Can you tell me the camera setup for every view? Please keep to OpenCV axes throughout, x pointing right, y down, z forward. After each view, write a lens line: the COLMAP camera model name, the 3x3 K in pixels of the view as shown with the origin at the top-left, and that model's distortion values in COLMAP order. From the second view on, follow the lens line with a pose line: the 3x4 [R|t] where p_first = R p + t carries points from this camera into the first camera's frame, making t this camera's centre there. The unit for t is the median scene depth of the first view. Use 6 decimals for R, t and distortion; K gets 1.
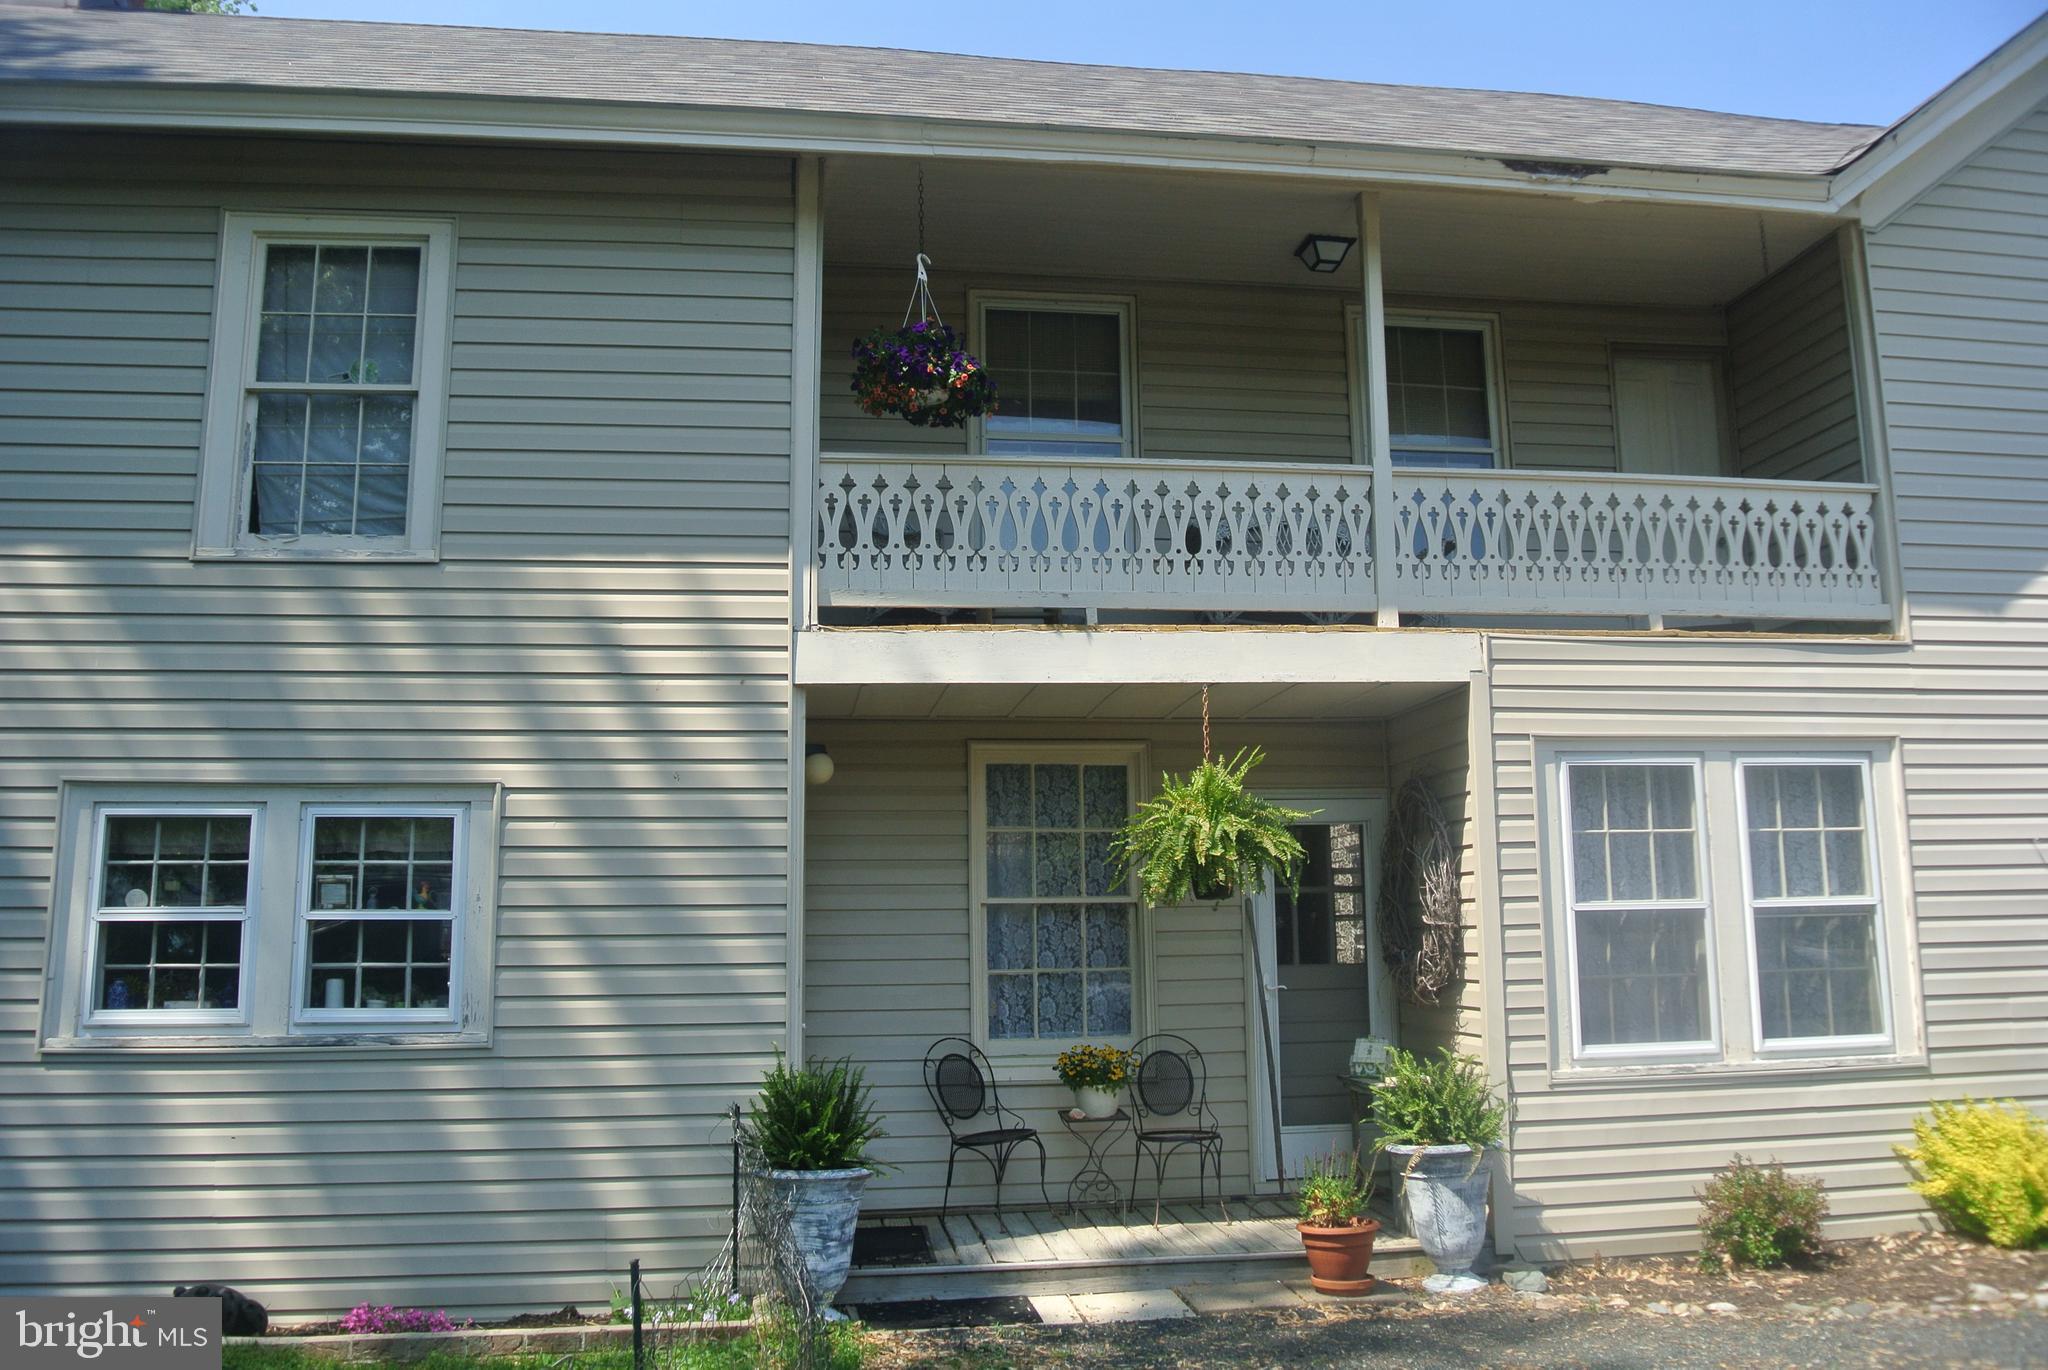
lens RADIAL K [[1592.7, 0, 1022.6], [0, 1592.7, 691.2], [0, 0, 1]] dist [-0.056808, -0.002683]
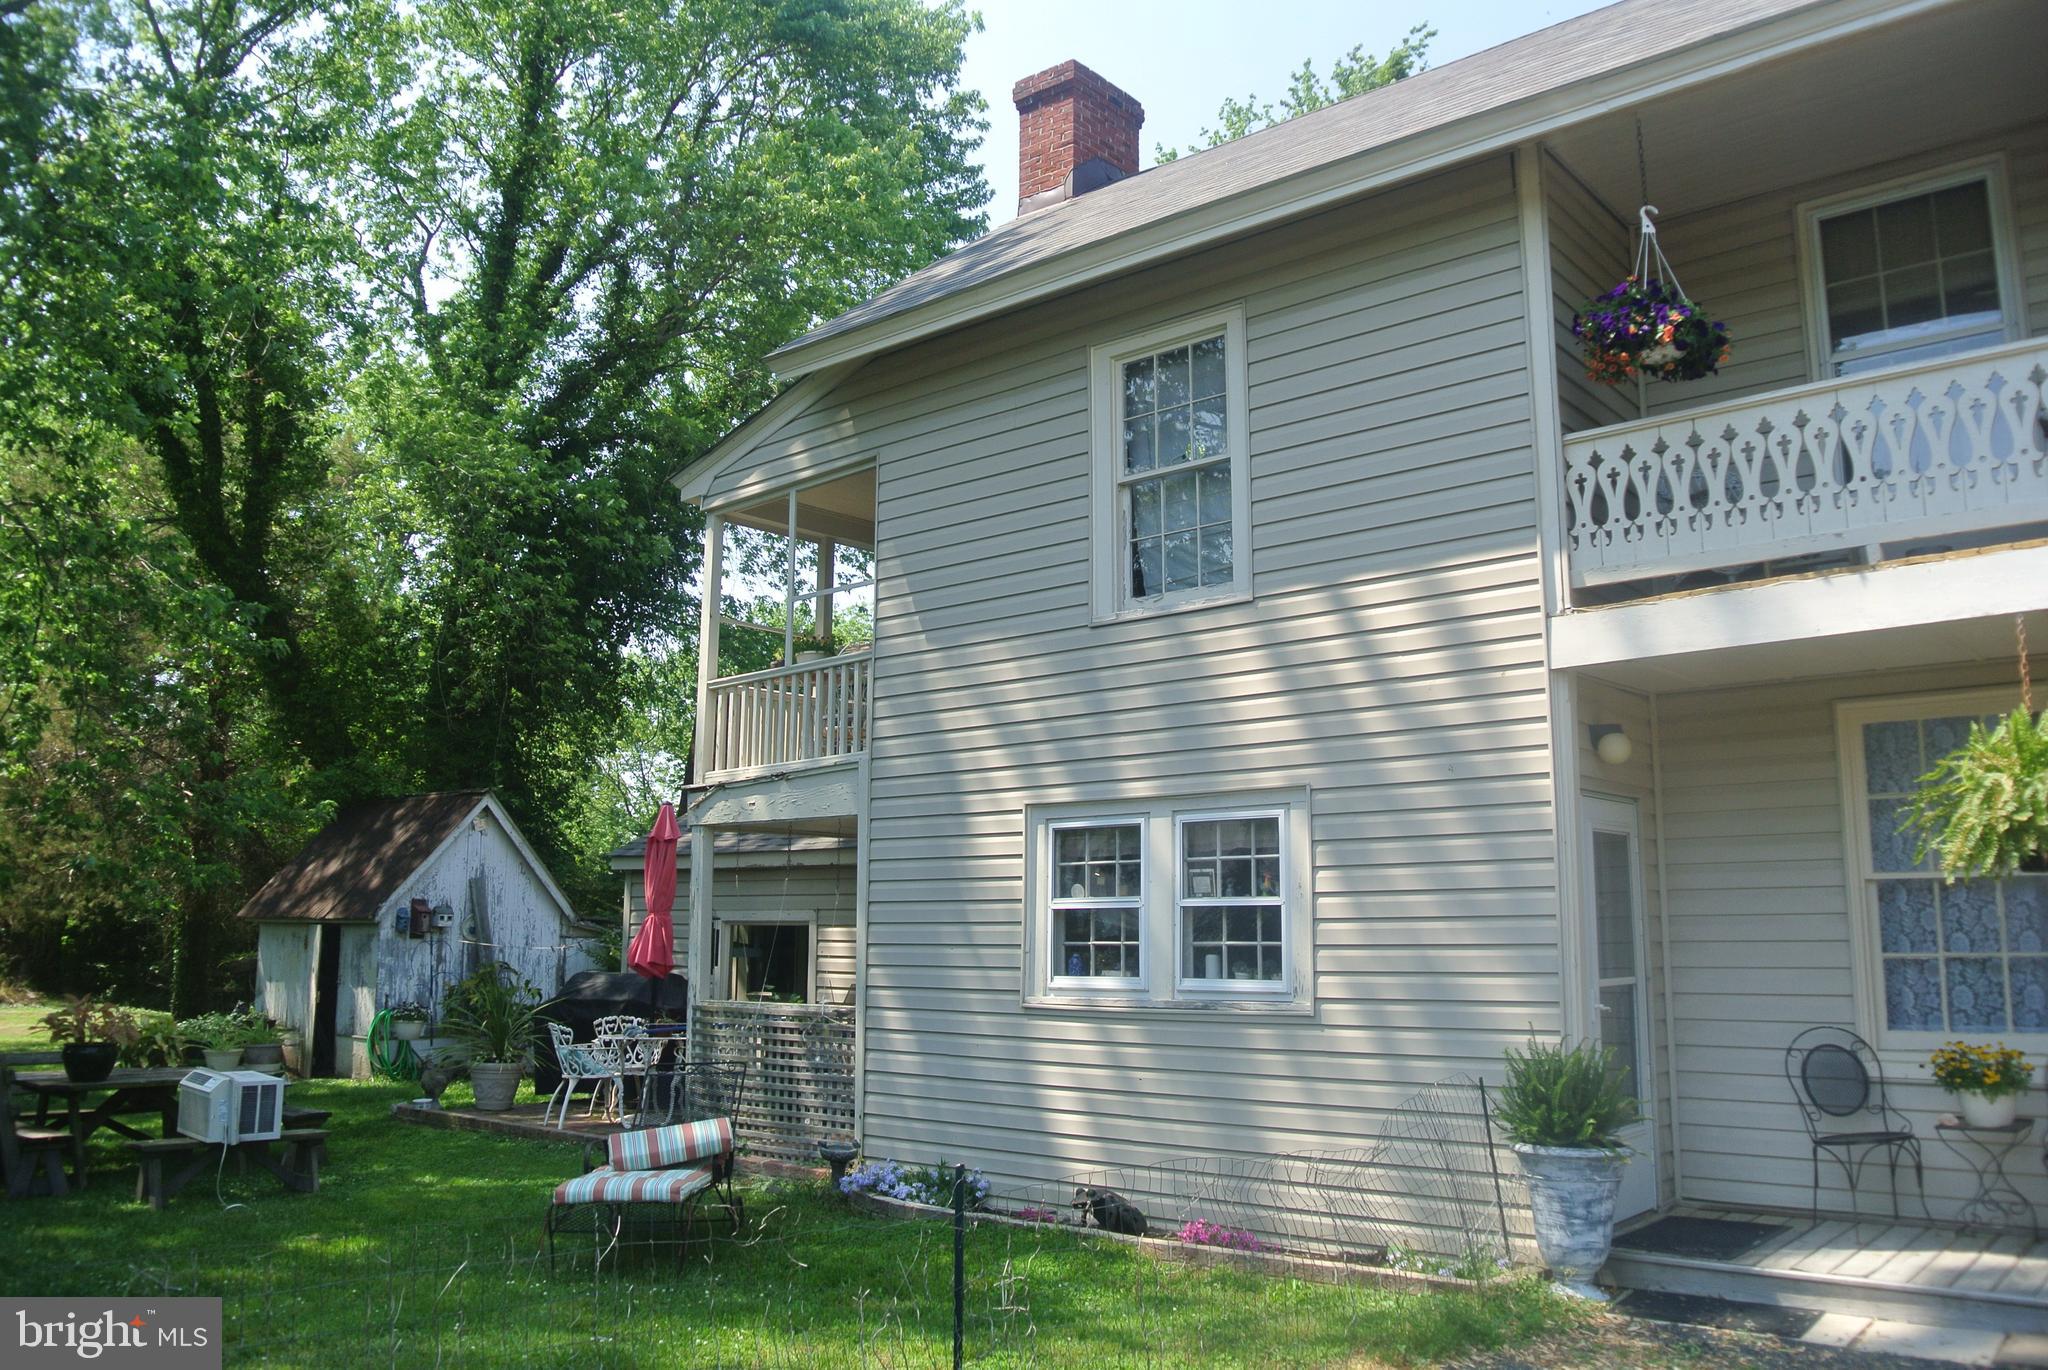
lens RADIAL K [[1592.7, 0, 972.2], [0, 1592.7, 684.0], [0, 0, 1]] dist [-0.056808, -0.002683]
pose [[0.666545, -0.103362, -0.738265, 0.351146], [0.111115, 0.993053, -0.038714, 0.002536], [0.737137, -0.056228, 0.673399, 0.048380]]
